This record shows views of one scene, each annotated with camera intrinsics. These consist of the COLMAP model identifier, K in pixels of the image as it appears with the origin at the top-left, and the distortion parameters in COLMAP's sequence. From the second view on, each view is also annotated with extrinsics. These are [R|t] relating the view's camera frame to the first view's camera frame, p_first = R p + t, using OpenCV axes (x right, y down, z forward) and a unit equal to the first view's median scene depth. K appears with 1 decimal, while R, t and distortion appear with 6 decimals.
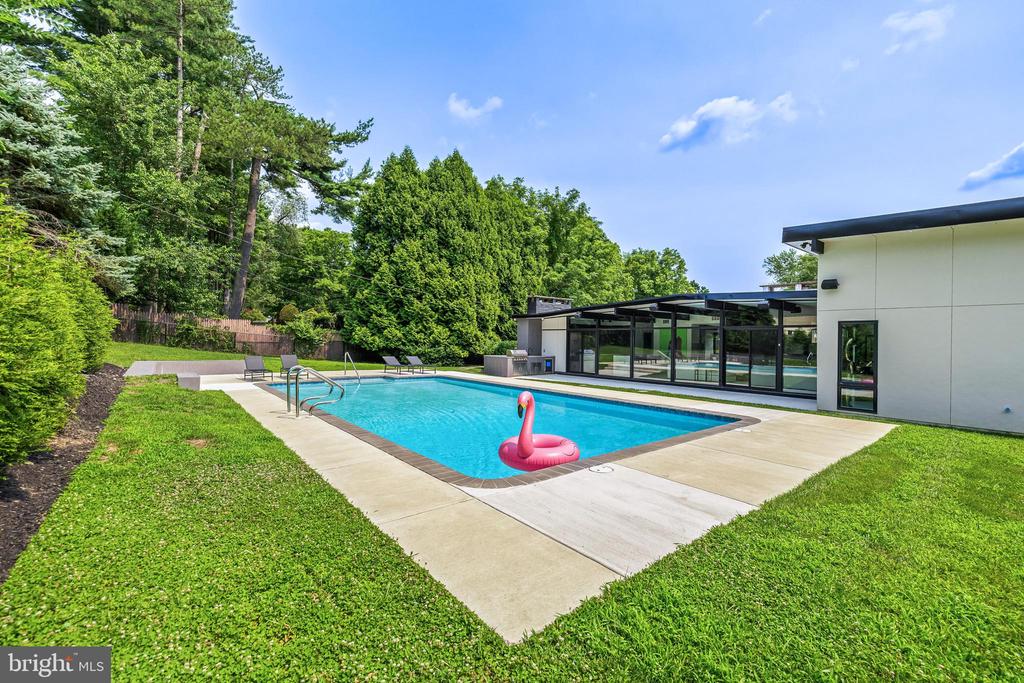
lens RADIAL K [[438.4, 0, 517.4], [0, 438.4, 338.4], [0, 0, 1]] dist [0.002361, 0.000443]
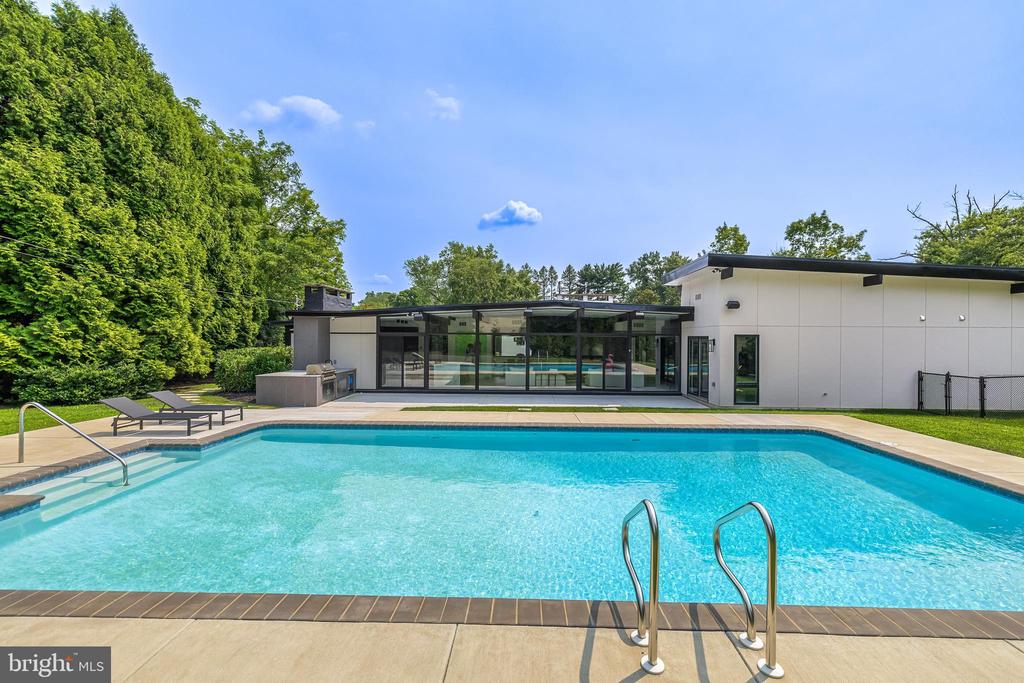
lens RADIAL K [[438.4, 0, 521.1], [0, 438.4, 340.1], [0, 0, 1]] dist [0.002361, 0.000443]
pose [[0.652836, -0.014415, 0.757362, -0.260383], [0.000016, 0.999819, 0.019016, -0.019764], [-0.757499, -0.012402, 0.652718, 0.270364]]
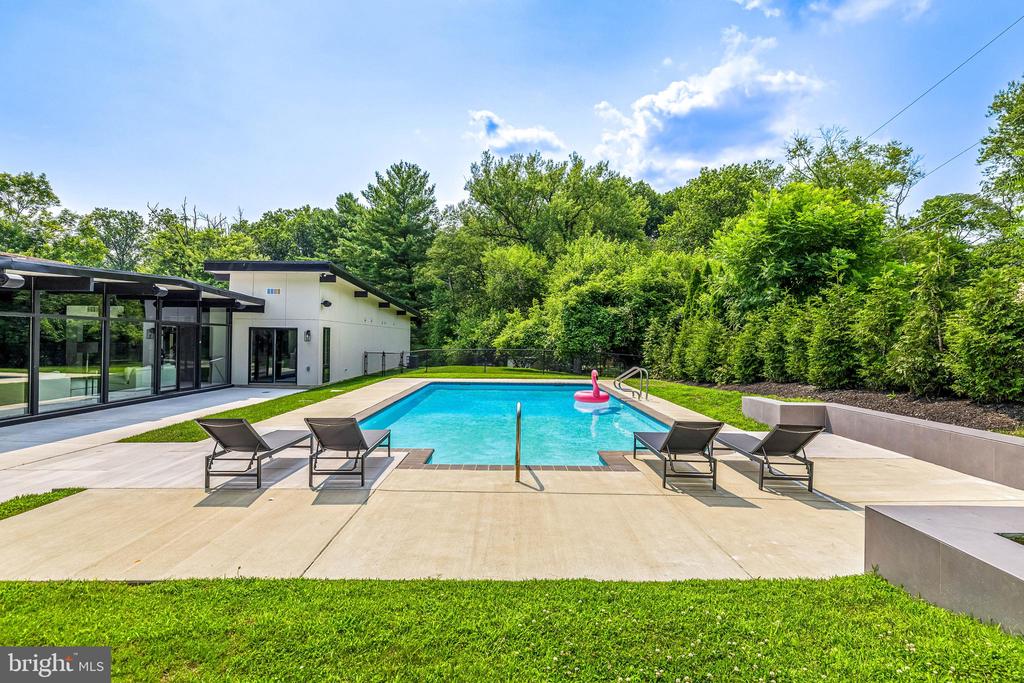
lens RADIAL K [[550.7, 0, 513.5], [0, 550.7, 340.5], [0, 0, 1]] dist [-0.000735, -0.000095]
pose [[-0.778507, -0.020998, 0.627285, -0.435032], [-0.021817, 0.999742, 0.006390, -0.007820], [-0.627257, -0.008711, -0.778763, 0.874105]]
